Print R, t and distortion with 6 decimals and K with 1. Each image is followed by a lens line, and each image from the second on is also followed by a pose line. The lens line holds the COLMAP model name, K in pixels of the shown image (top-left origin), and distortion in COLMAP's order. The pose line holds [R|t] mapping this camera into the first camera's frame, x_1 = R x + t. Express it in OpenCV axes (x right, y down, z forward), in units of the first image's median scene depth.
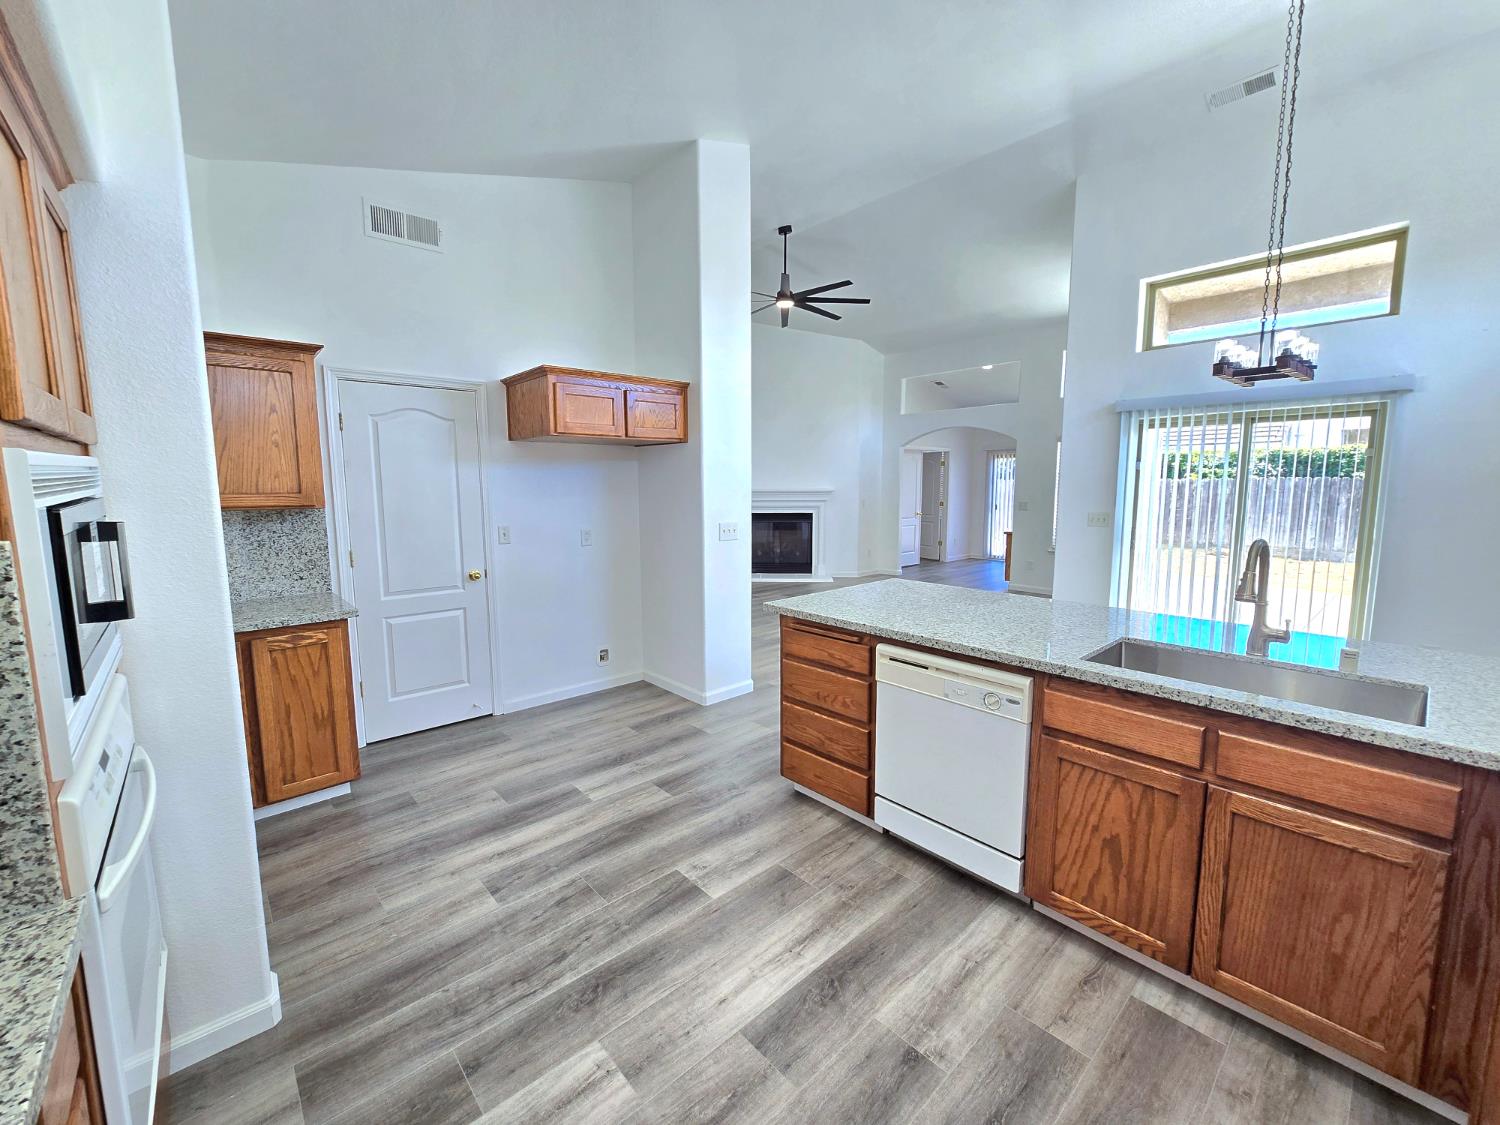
lens RADIAL K [[614.0, 0, 736.0], [0, 614.0, 558.4], [0, 0, 1]] dist [-0.005438, 0.002424]
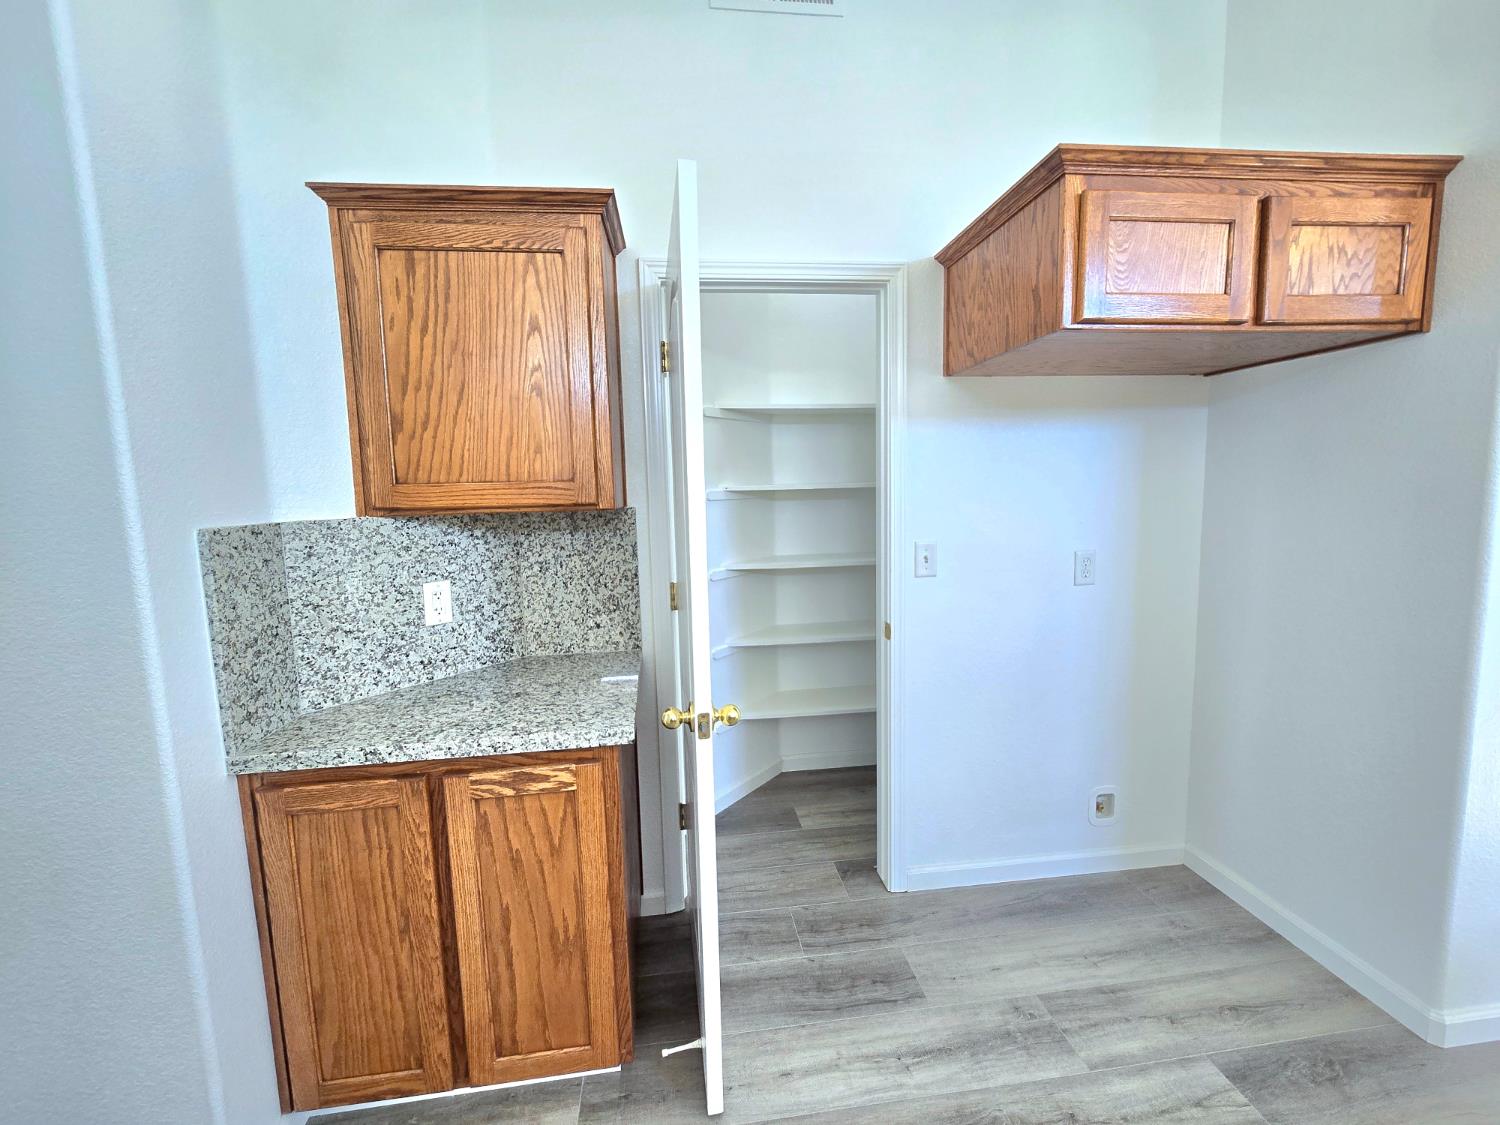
lens RADIAL K [[614.0, 0, 736.7], [0, 614.0, 561.1], [0, 0, 1]] dist [-0.005438, 0.002424]
pose [[0.825599, 0.046497, -0.562339, -0.257922], [-0.045116, 0.998848, 0.016352, -0.046280], [0.562451, 0.011870, 0.826745, 0.571645]]
